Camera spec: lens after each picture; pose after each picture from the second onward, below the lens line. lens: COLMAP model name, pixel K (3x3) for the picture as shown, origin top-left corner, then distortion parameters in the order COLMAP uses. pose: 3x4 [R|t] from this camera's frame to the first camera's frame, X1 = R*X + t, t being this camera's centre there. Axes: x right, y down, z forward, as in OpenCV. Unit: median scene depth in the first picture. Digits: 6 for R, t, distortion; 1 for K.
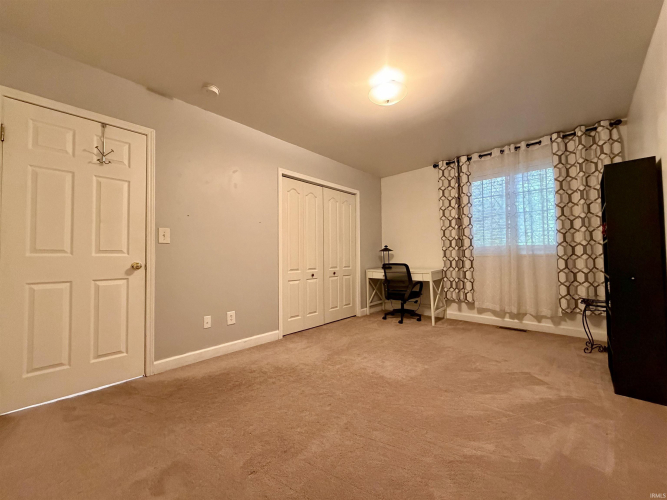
lens RADIAL K [[264.7, 0, 332.9], [0, 264.7, 249.2], [0, 0, 1]] dist [-0.002535, -0.000349]
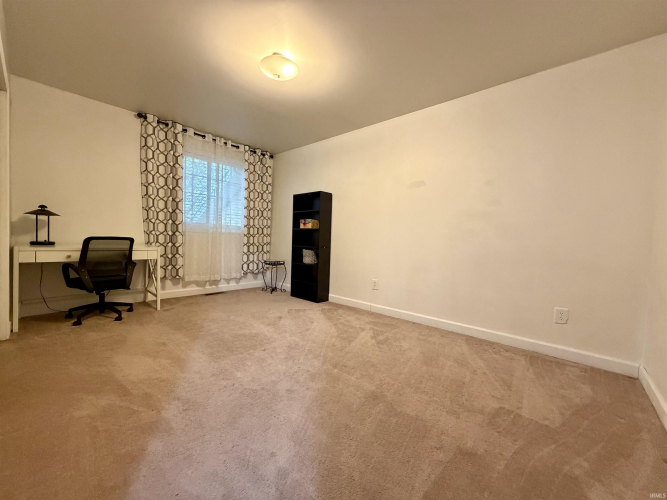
lens RADIAL K [[264.7, 0, 332.6], [0, 264.7, 249.7], [0, 0, 1]] dist [-0.002535, -0.000349]
pose [[-0.024847, -0.030382, 0.999229, -0.512820], [-0.069558, 0.997168, 0.028590, 0.030378], [-0.997268, -0.068794, -0.026890, 0.493302]]
